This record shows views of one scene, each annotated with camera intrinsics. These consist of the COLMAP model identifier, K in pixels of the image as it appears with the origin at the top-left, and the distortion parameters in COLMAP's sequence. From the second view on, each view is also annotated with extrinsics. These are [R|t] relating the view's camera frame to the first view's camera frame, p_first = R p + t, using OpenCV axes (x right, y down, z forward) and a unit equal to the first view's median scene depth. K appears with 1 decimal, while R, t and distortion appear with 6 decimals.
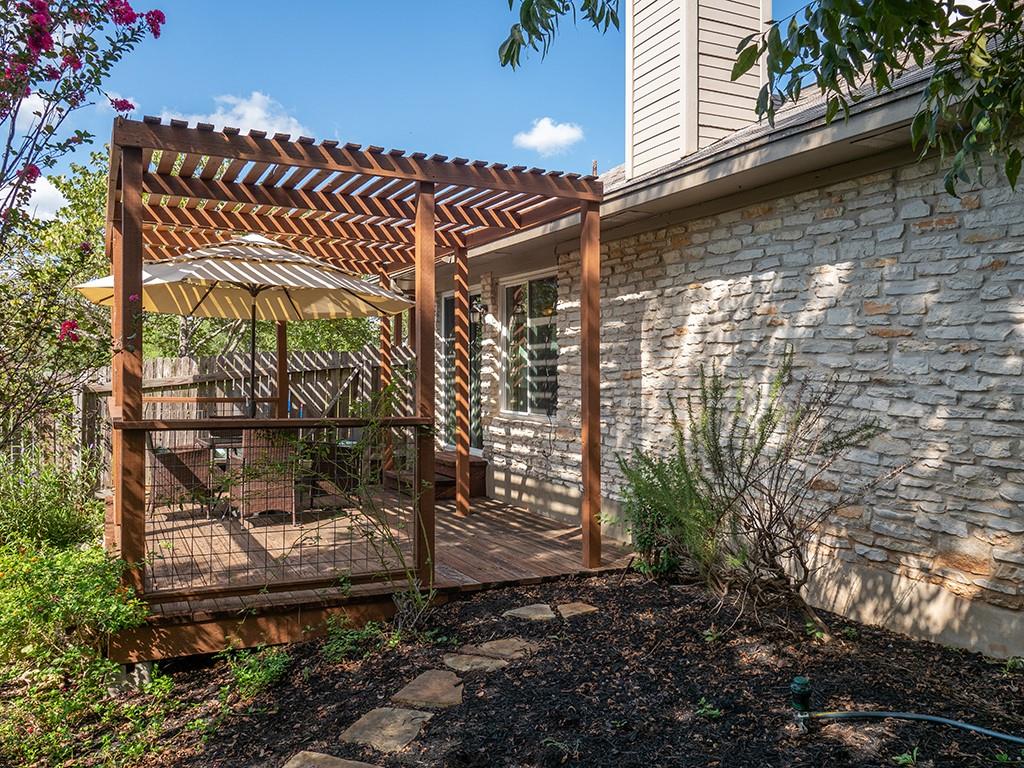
lens RADIAL K [[895.7, 0, 514.4], [0, 895.7, 375.6], [0, 0, 1]] dist [0.021394, 0.002101]
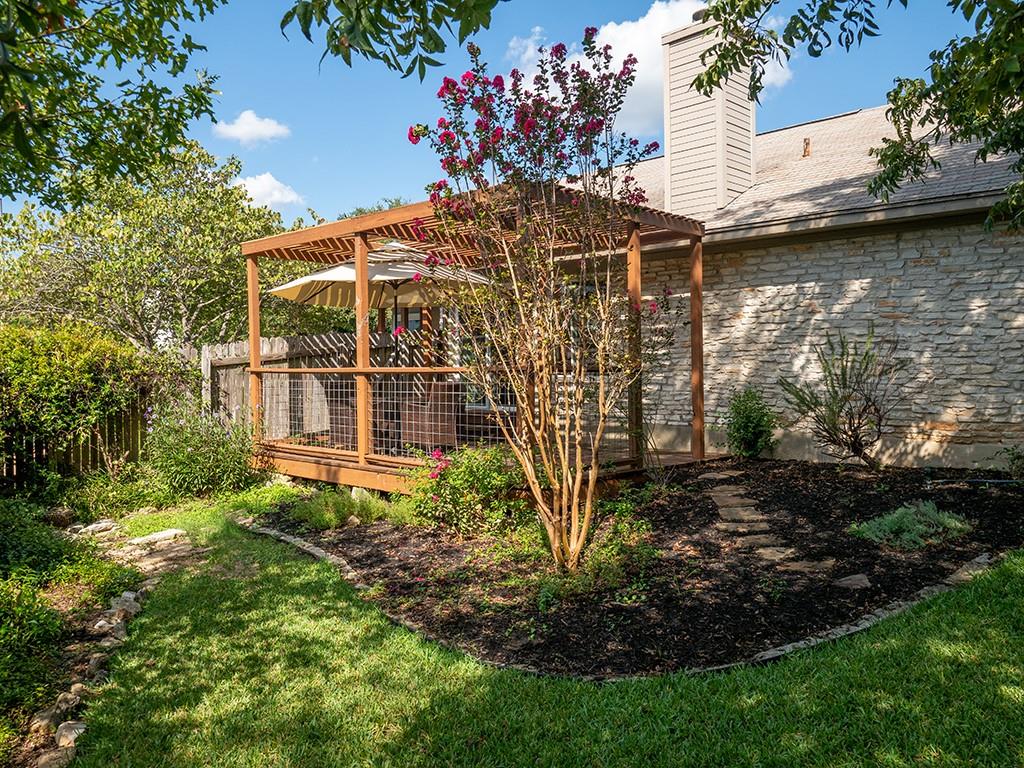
lens RADIAL K [[895.7, 0, 509.2], [0, 895.7, 388.7], [0, 0, 1]] dist [0.021394, 0.002101]
pose [[0.927948, -0.021260, 0.372103, -0.974947], [0.014290, 0.999667, 0.021479, 0.050510], [-0.372436, -0.014614, 0.927943, -0.454662]]
